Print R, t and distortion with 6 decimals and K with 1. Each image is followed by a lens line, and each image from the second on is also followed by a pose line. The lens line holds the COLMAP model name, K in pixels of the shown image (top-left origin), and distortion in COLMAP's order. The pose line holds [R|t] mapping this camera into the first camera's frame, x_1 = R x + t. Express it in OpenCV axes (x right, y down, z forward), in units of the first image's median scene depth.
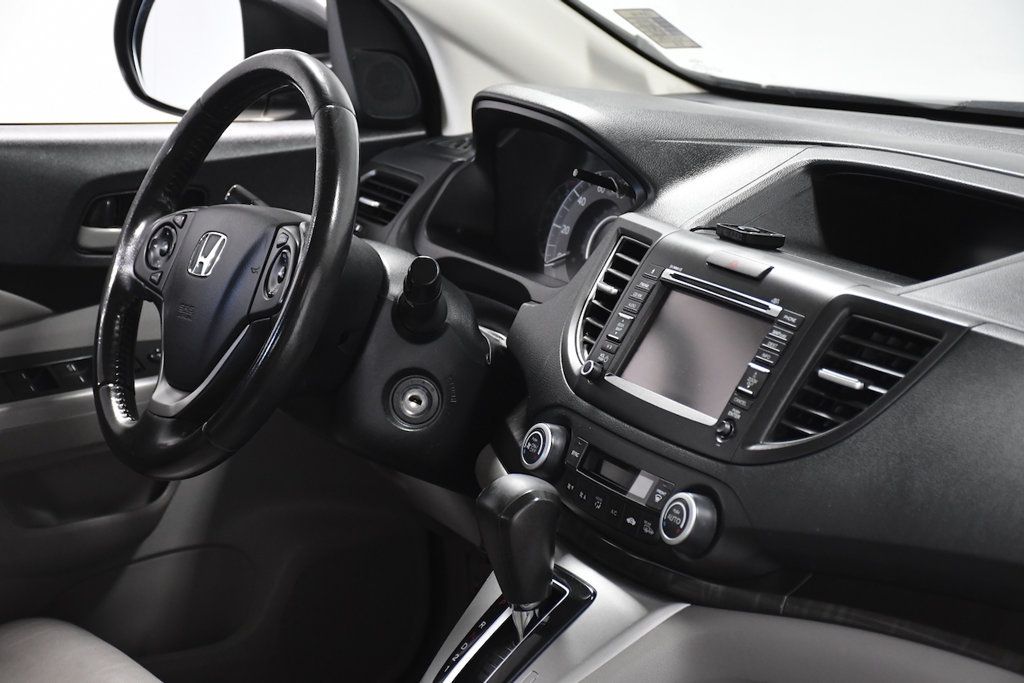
lens RADIAL K [[2368.9, 0, 512.0], [0, 2368.9, 341.5], [0, 0, 1]] dist [0.013971, 0.025138]
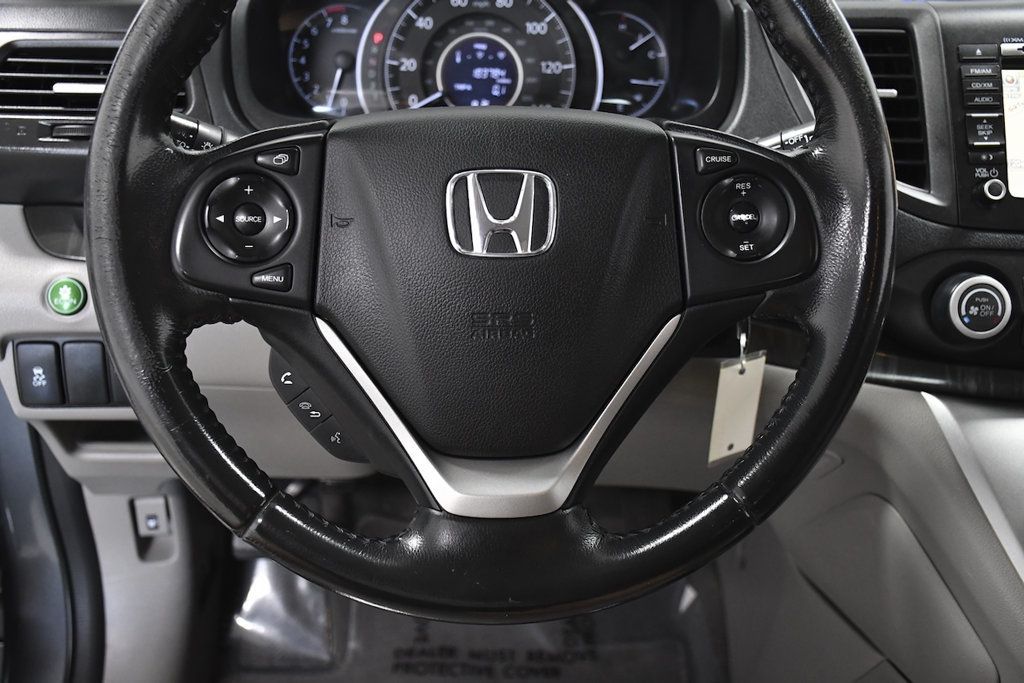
lens RADIAL K [[1101.4, 0, 512.0], [0, 1101.4, 341.5], [0, 0, 1]] dist [-0.057427, 0.270380]
pose [[0.445437, -0.379183, 0.811053, -0.380369], [0.183899, 0.925321, 0.331606, -0.099475], [-0.876223, 0.001442, 0.481903, 1.028918]]
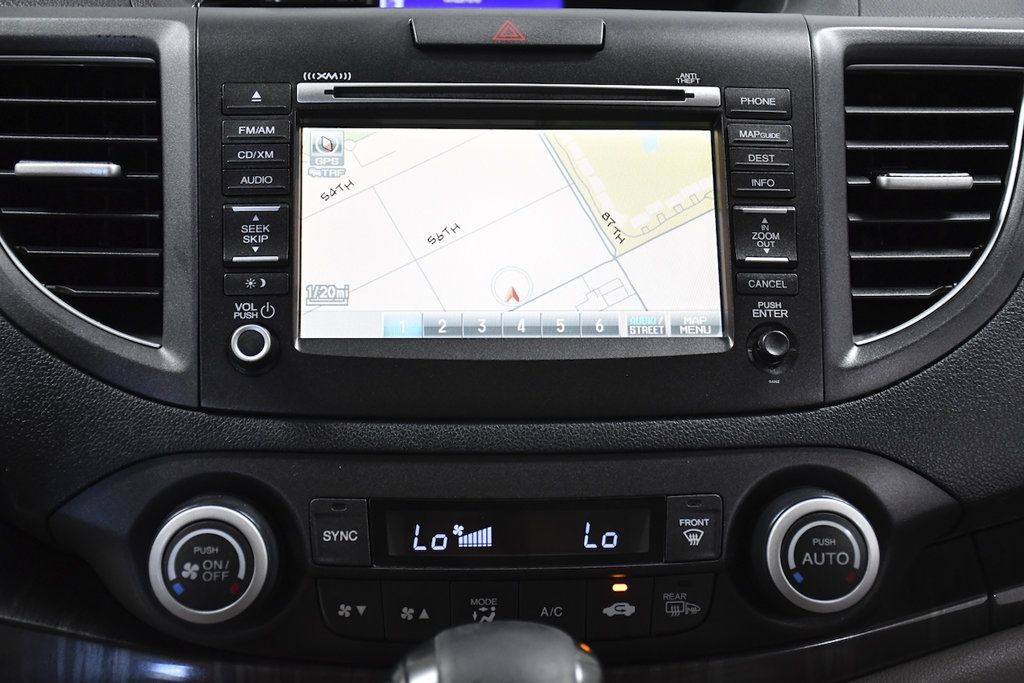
lens RADIAL K [[1515.7, 0, 512.0], [0, 1515.7, 341.5], [0, 0, 1]] dist [0.125632, 0.079011]
pose [[0.432840, -0.309713, 0.846598, -0.194535], [0.201623, 0.948598, 0.243945, -0.050269], [-0.878634, 0.065105, 0.473036, 0.882586]]
